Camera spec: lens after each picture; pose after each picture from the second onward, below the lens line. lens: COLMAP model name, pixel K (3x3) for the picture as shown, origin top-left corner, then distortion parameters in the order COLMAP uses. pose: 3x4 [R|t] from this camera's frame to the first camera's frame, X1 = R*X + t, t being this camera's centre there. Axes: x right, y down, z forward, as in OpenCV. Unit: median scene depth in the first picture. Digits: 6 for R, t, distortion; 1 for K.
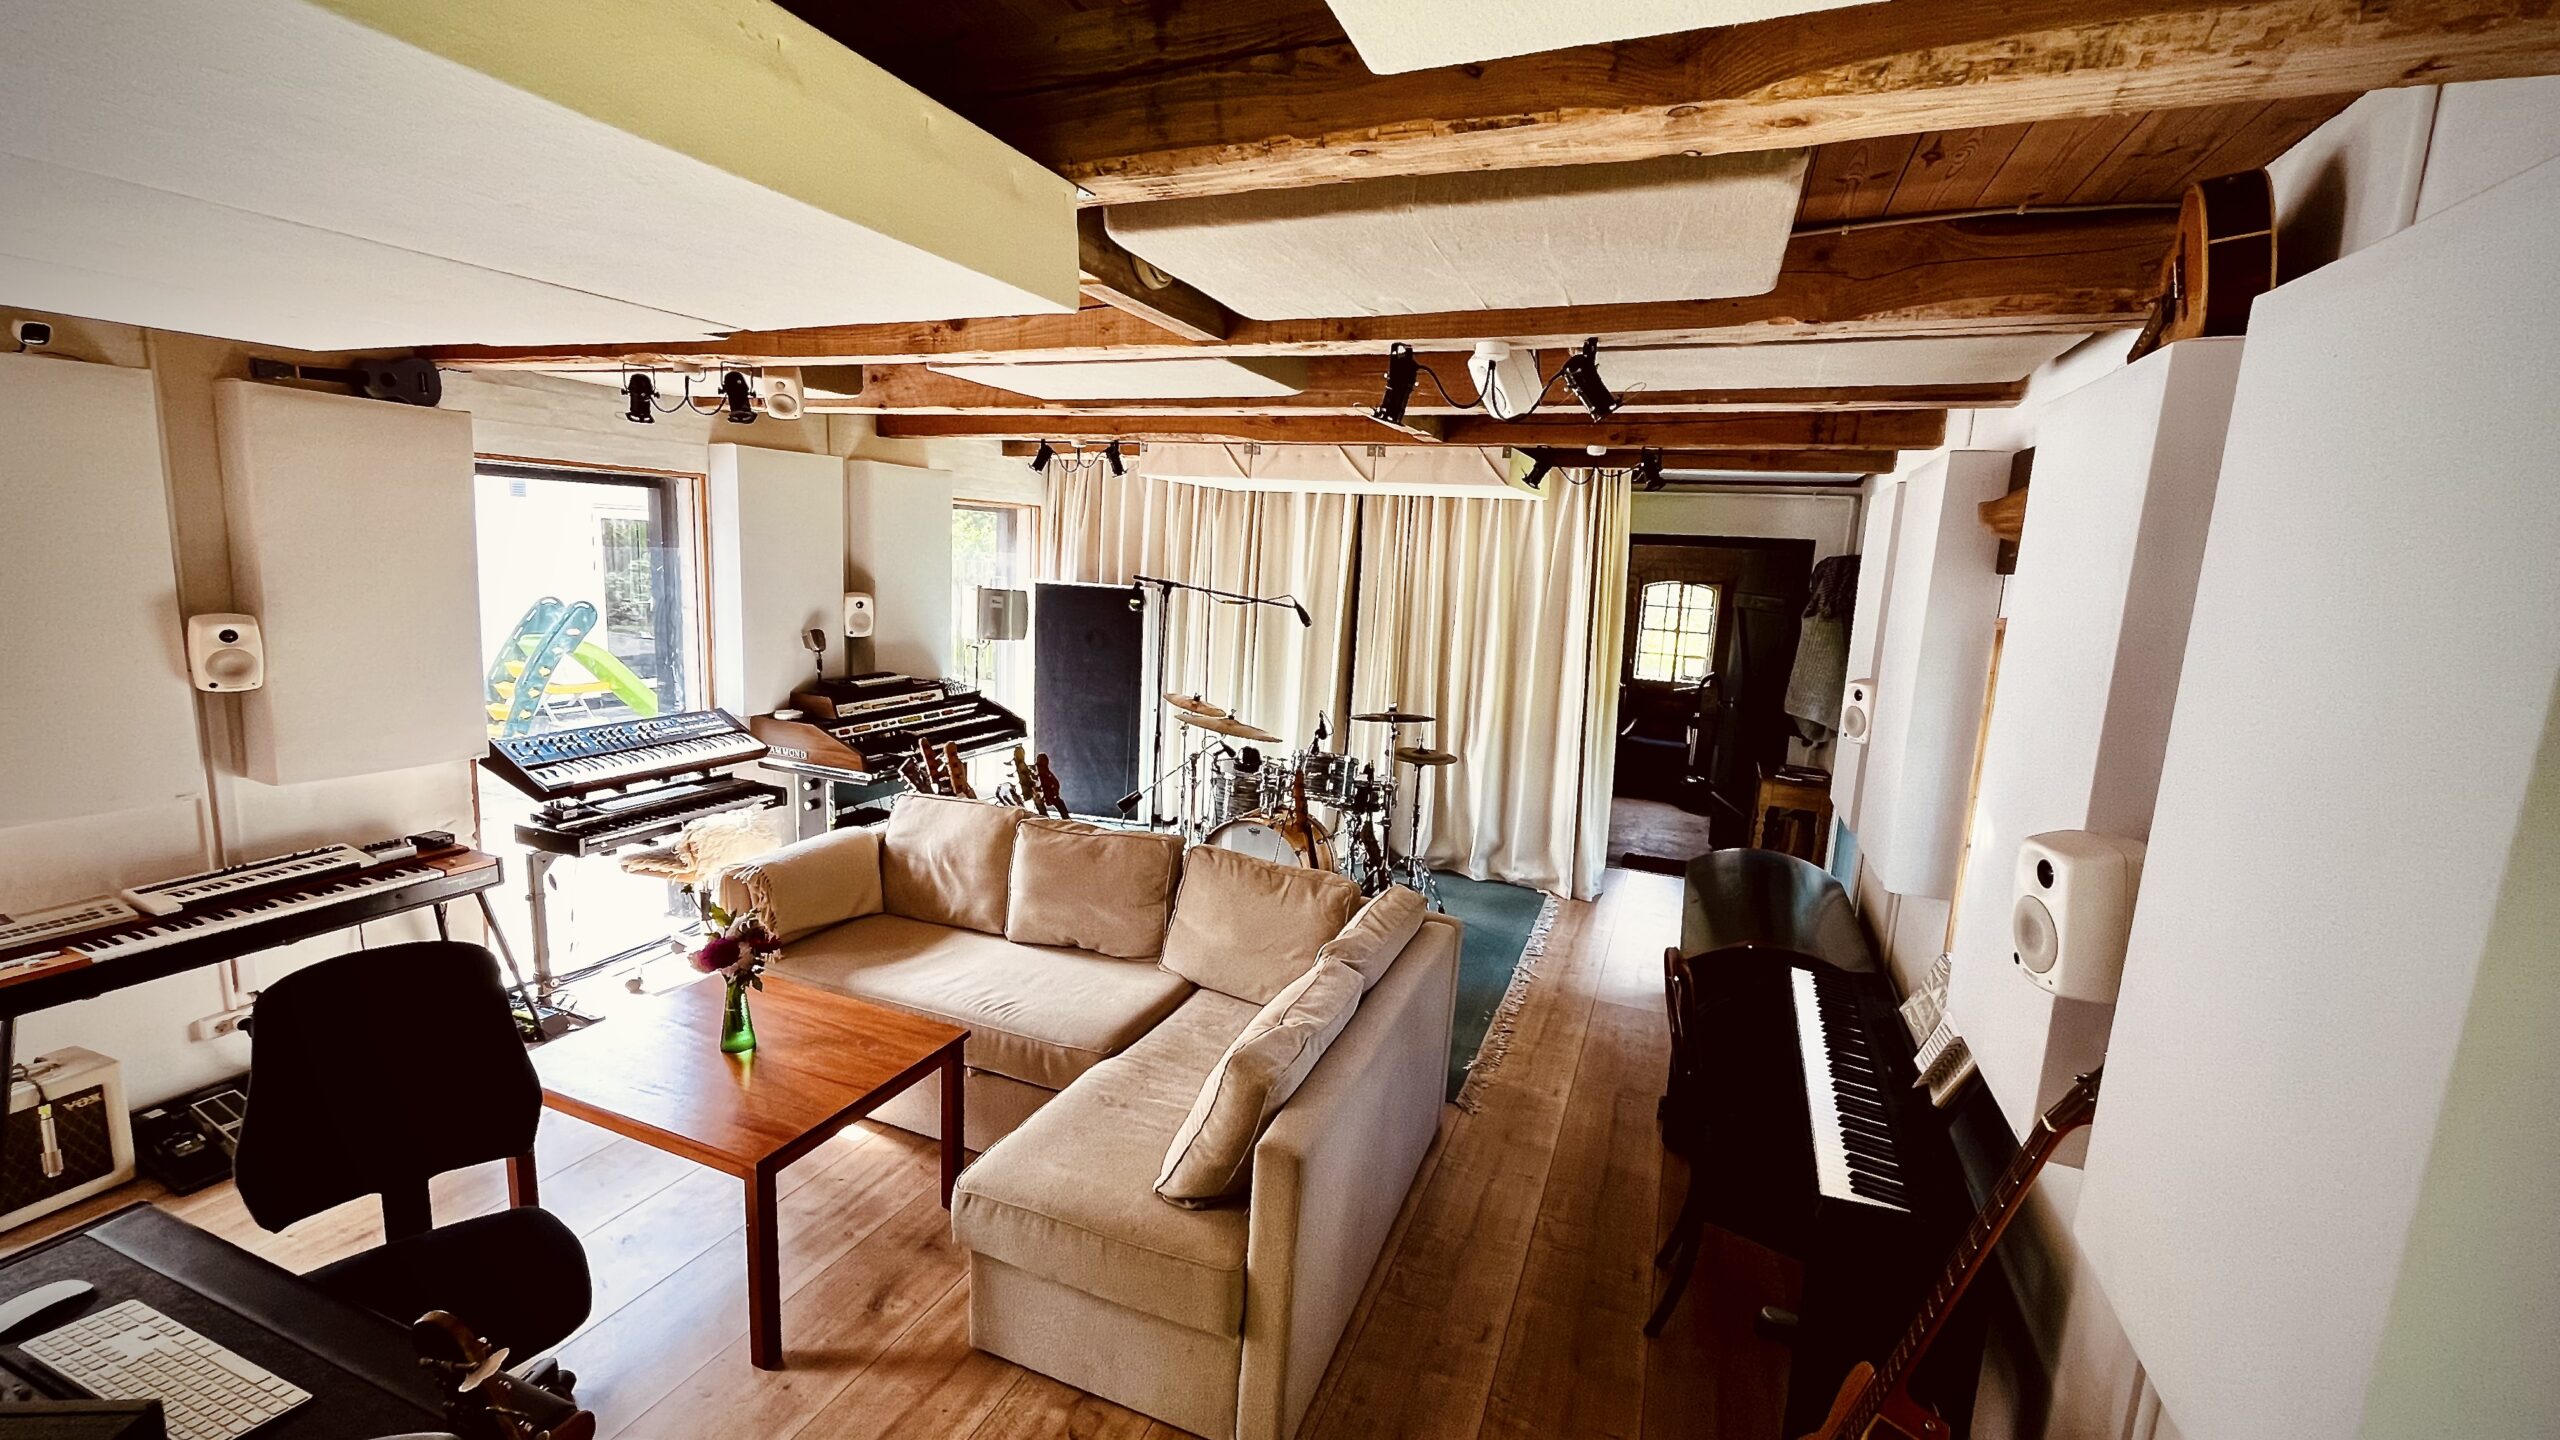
lens RADIAL K [[1034.5, 0, 1283.0], [0, 1034.5, 716.9], [0, 0, 1]] dist [-0.002054, -0.000656]
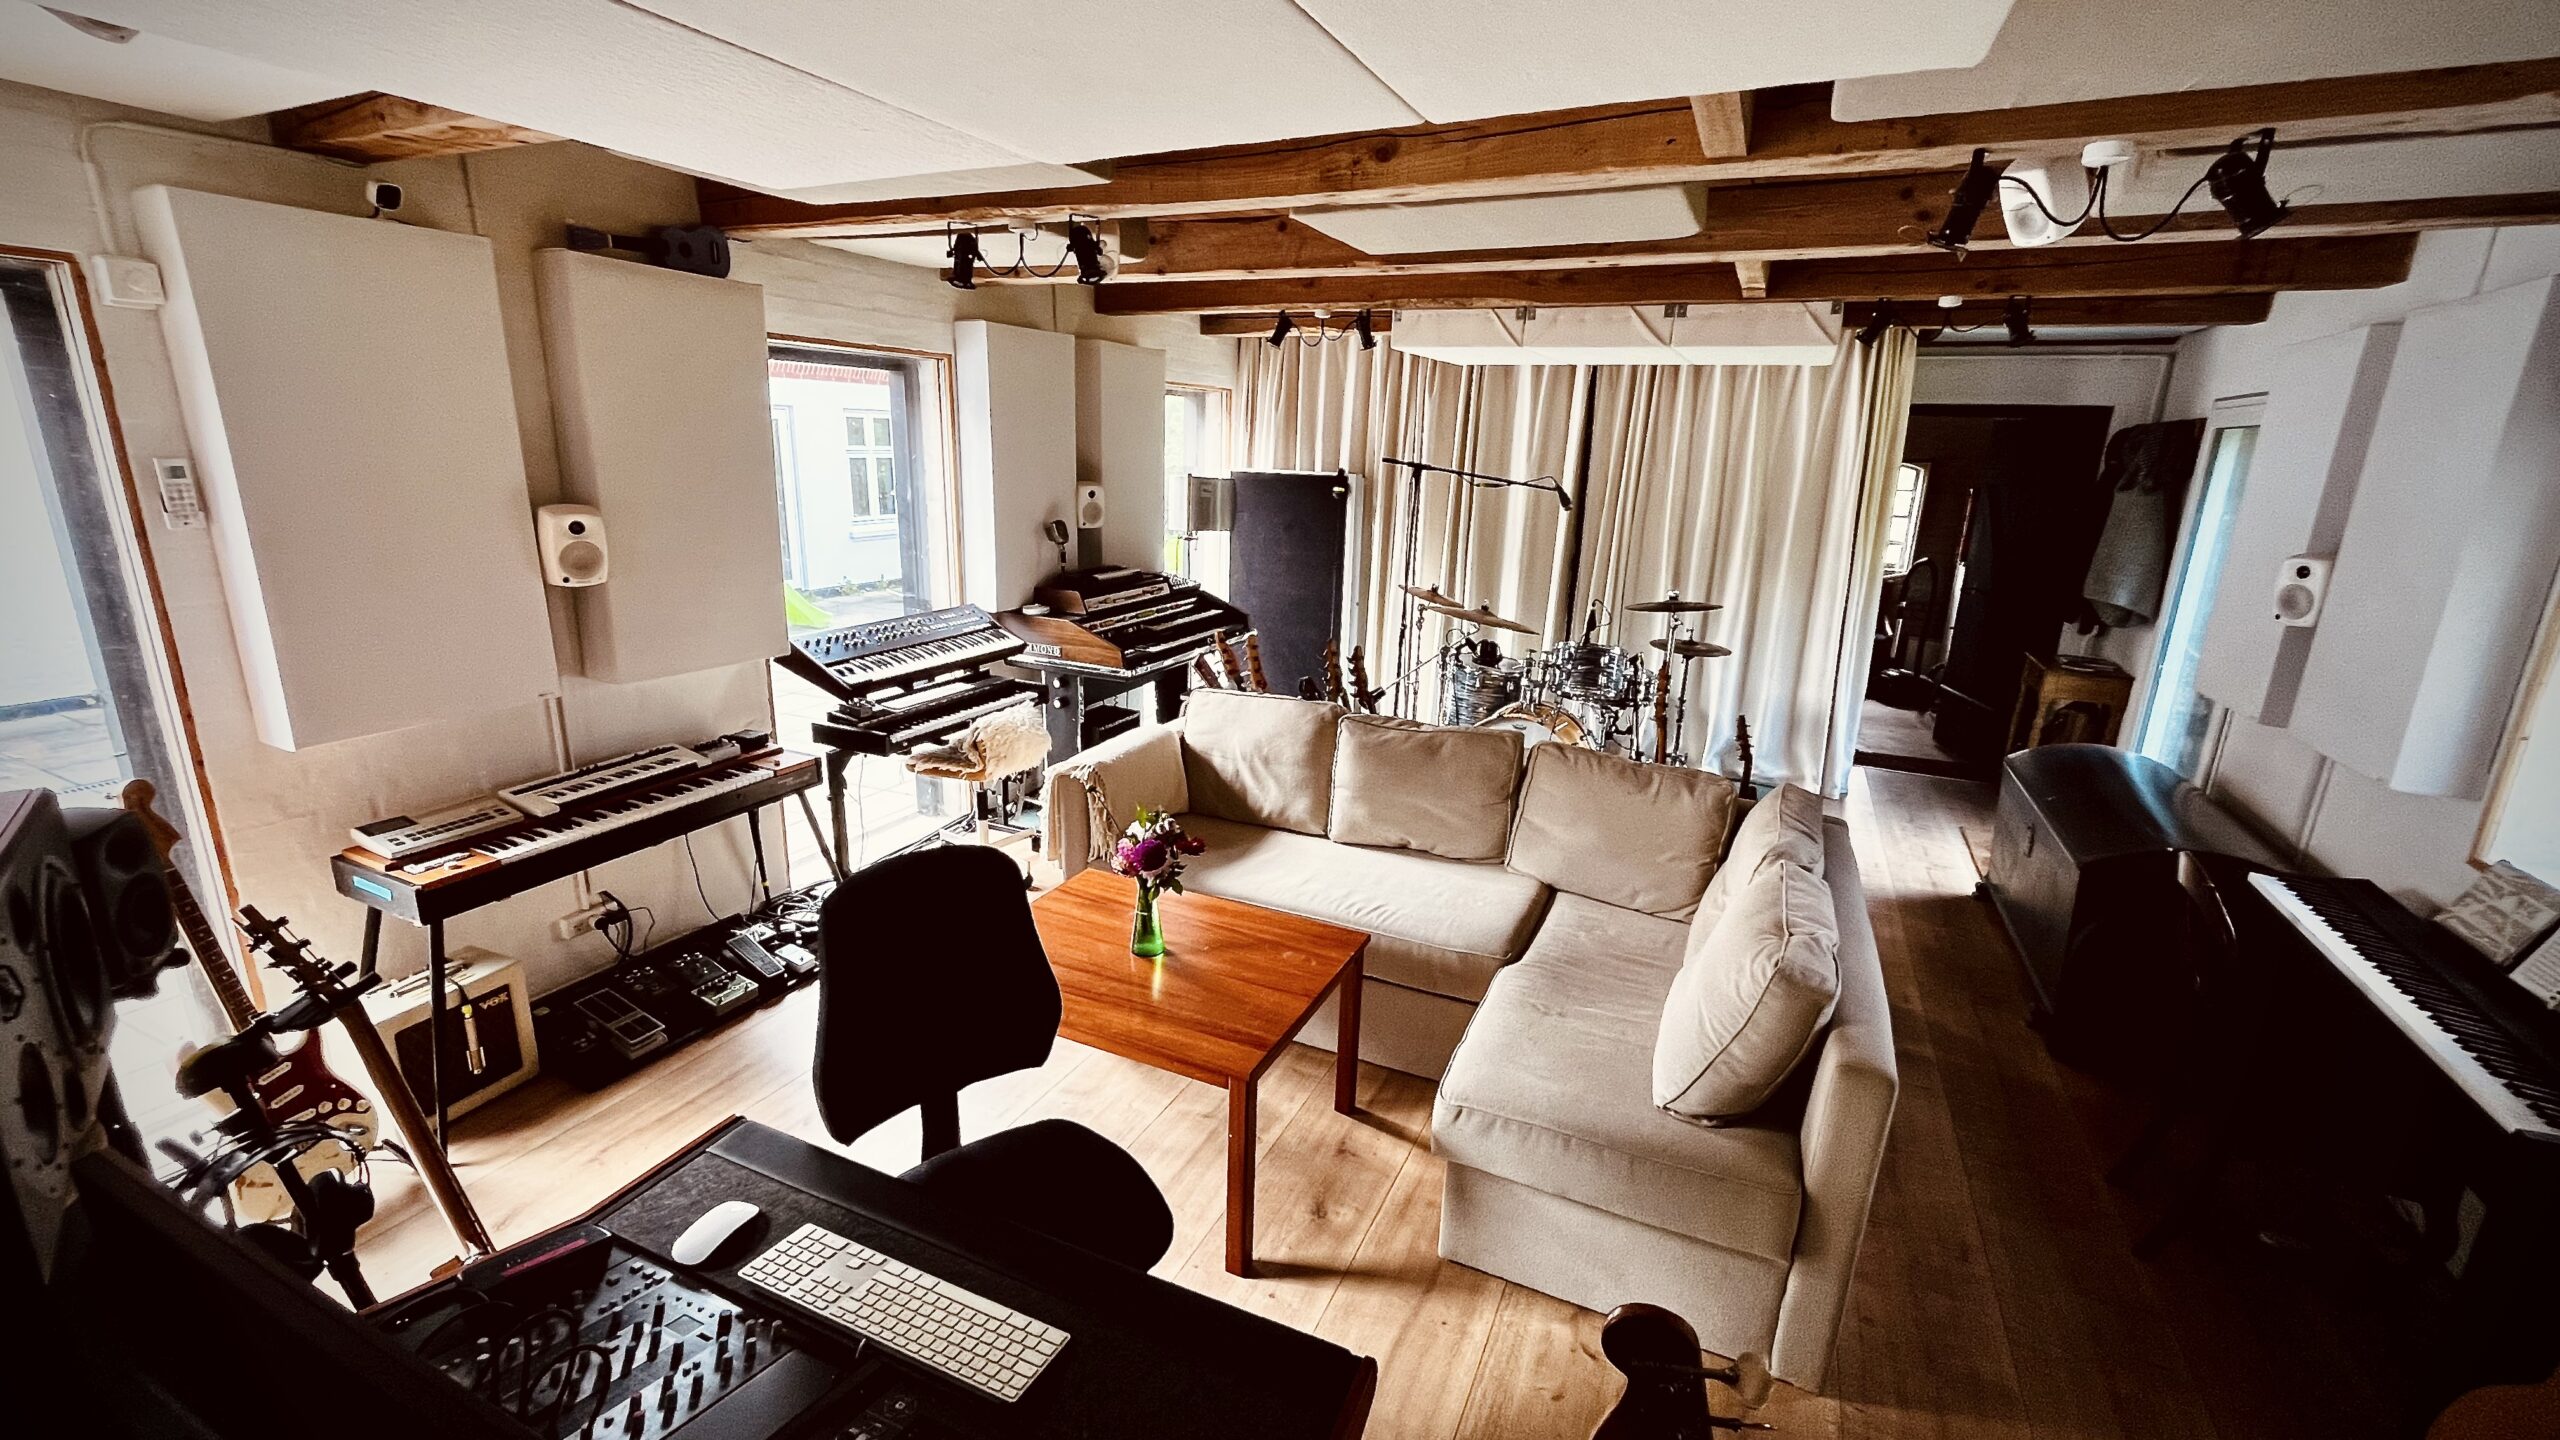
lens RADIAL K [[1034.5, 0, 1282.0], [0, 1034.5, 718.1], [0, 0, 1]] dist [-0.002054, -0.000656]
pose [[0.998556, -0.004859, -0.053500, -0.254527], [0.010098, 0.995127, 0.098088, 0.007453], [0.052763, -0.098486, 0.993739, 0.052842]]
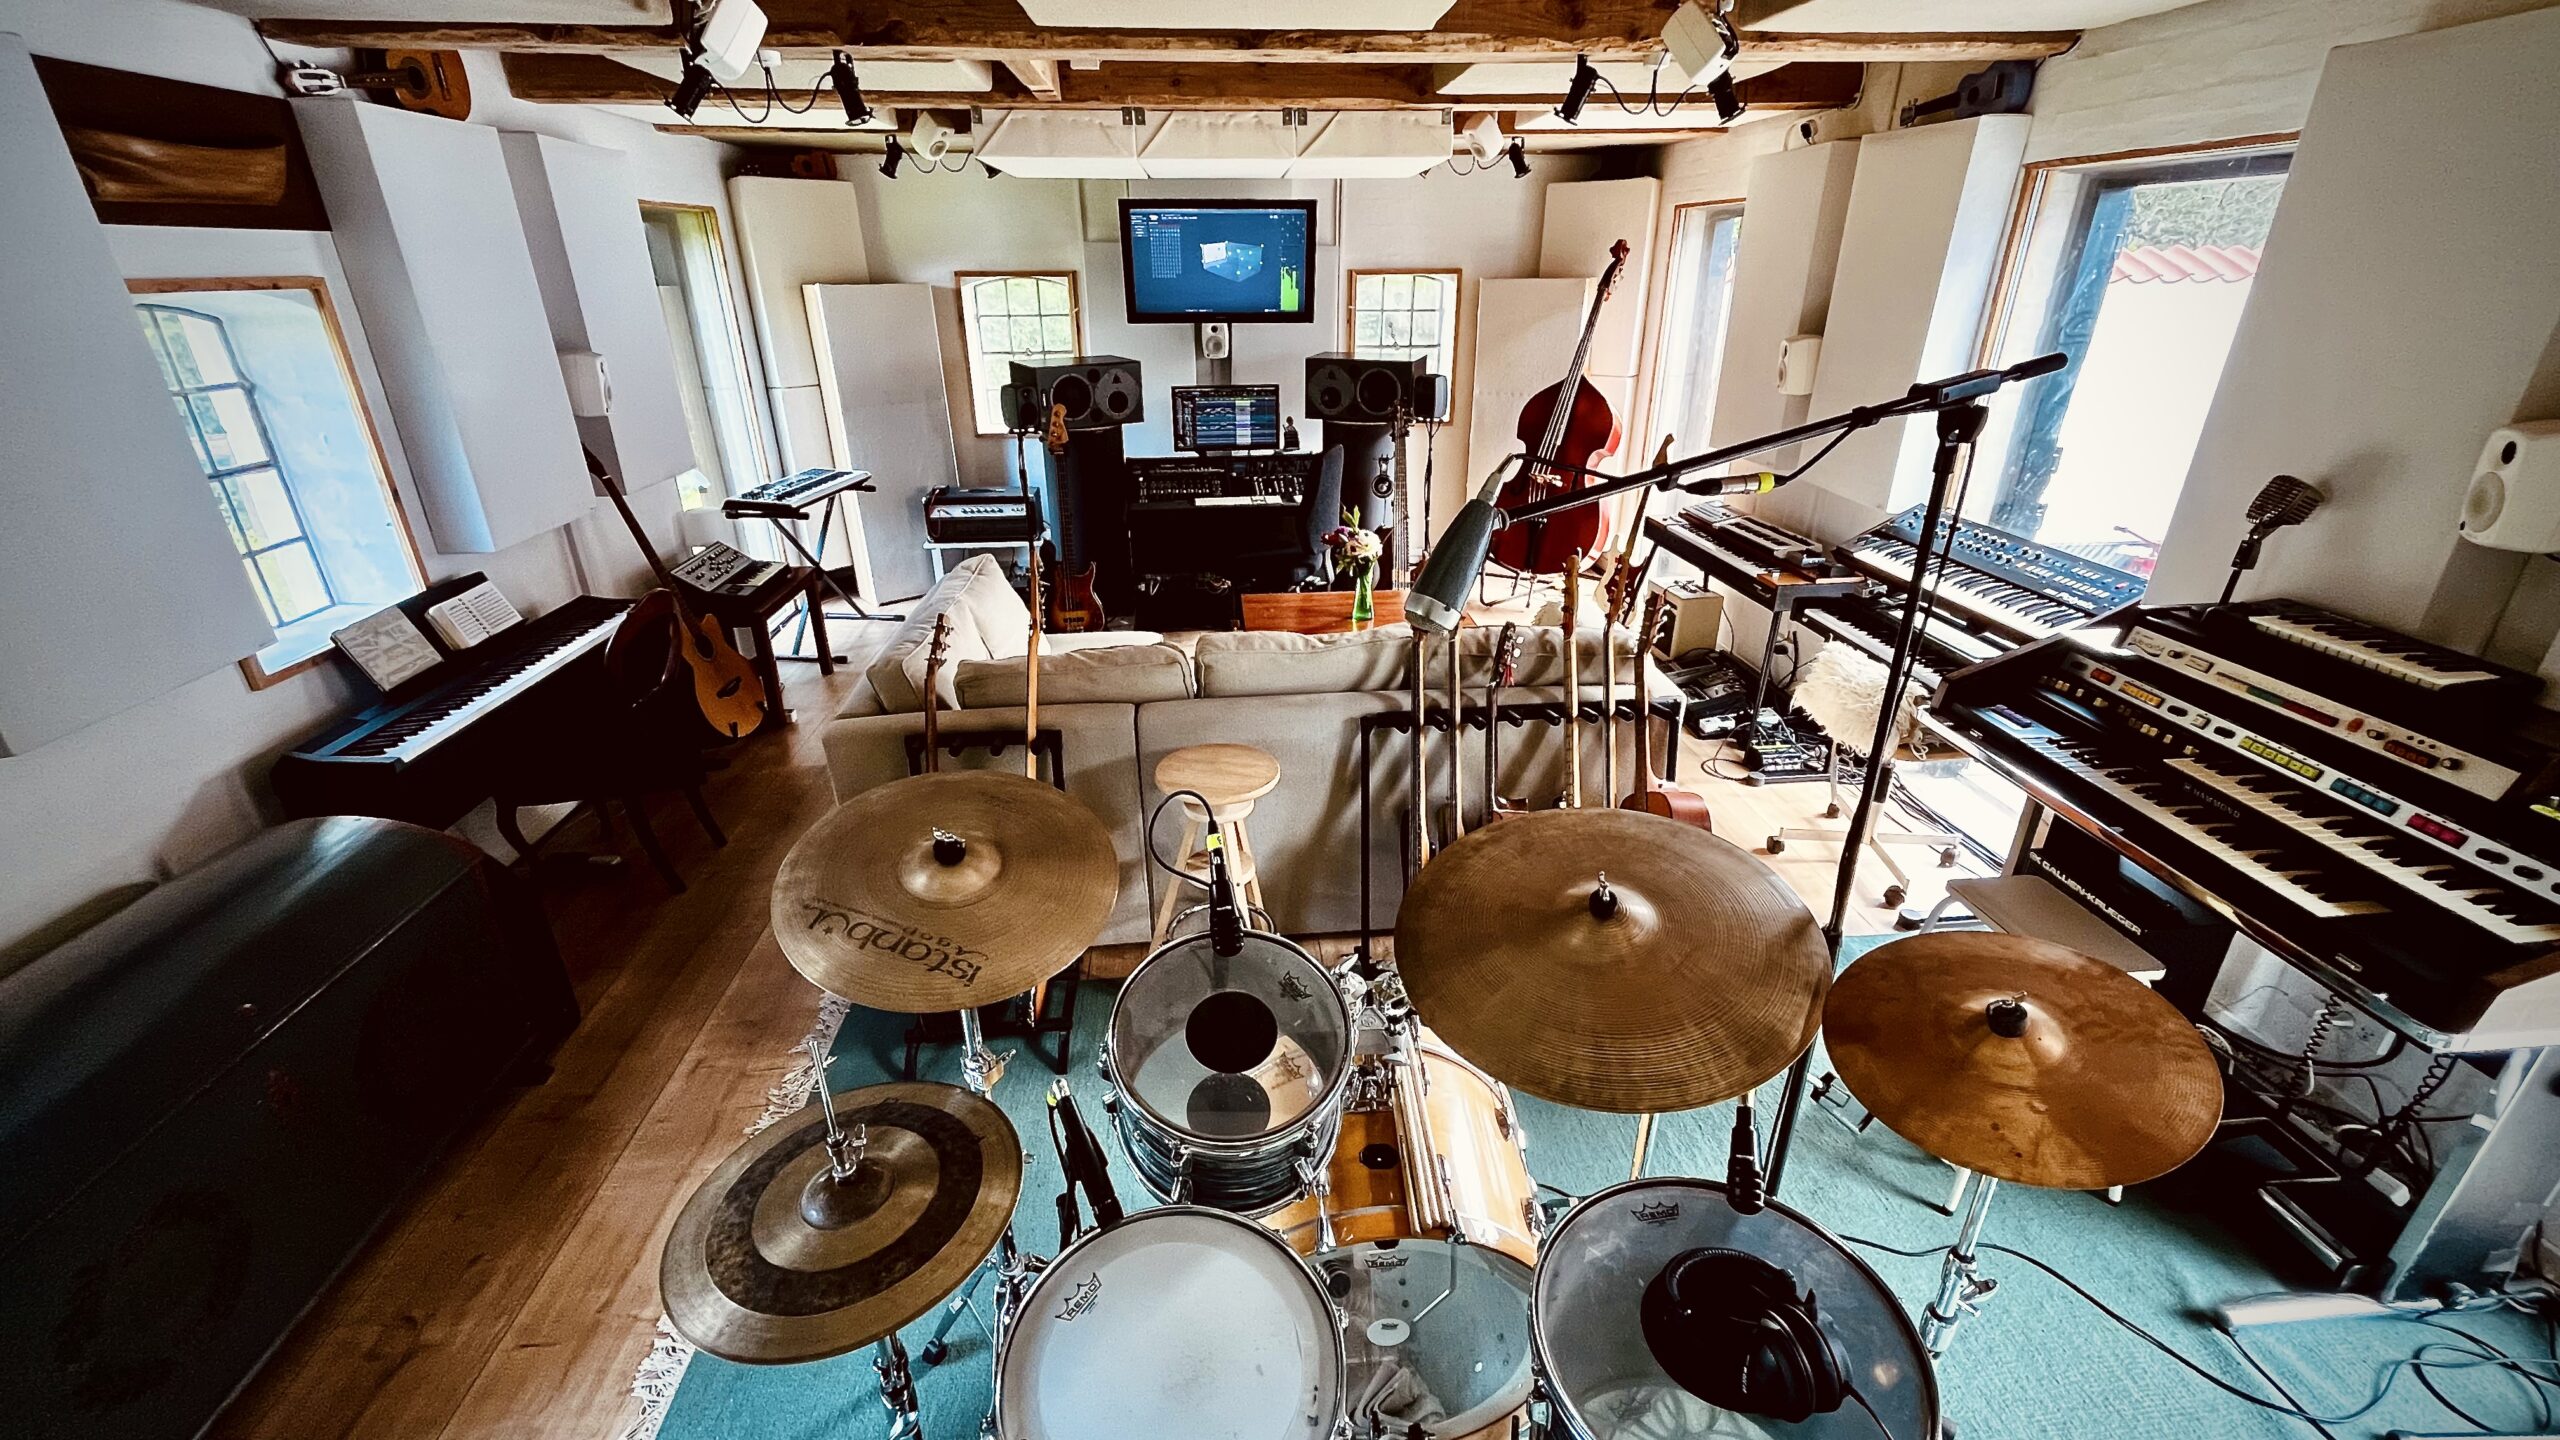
lens RADIAL K [[1034.5, 0, 1281.2], [0, 1034.5, 718.3], [0, 0, 1]] dist [-0.002054, -0.000656]
pose [[-0.891871, 0.143648, -0.428872, 0.180173], [-0.108819, 0.852219, 0.511743, -0.230271], [0.439004, 0.503078, -0.744438, 1.562960]]
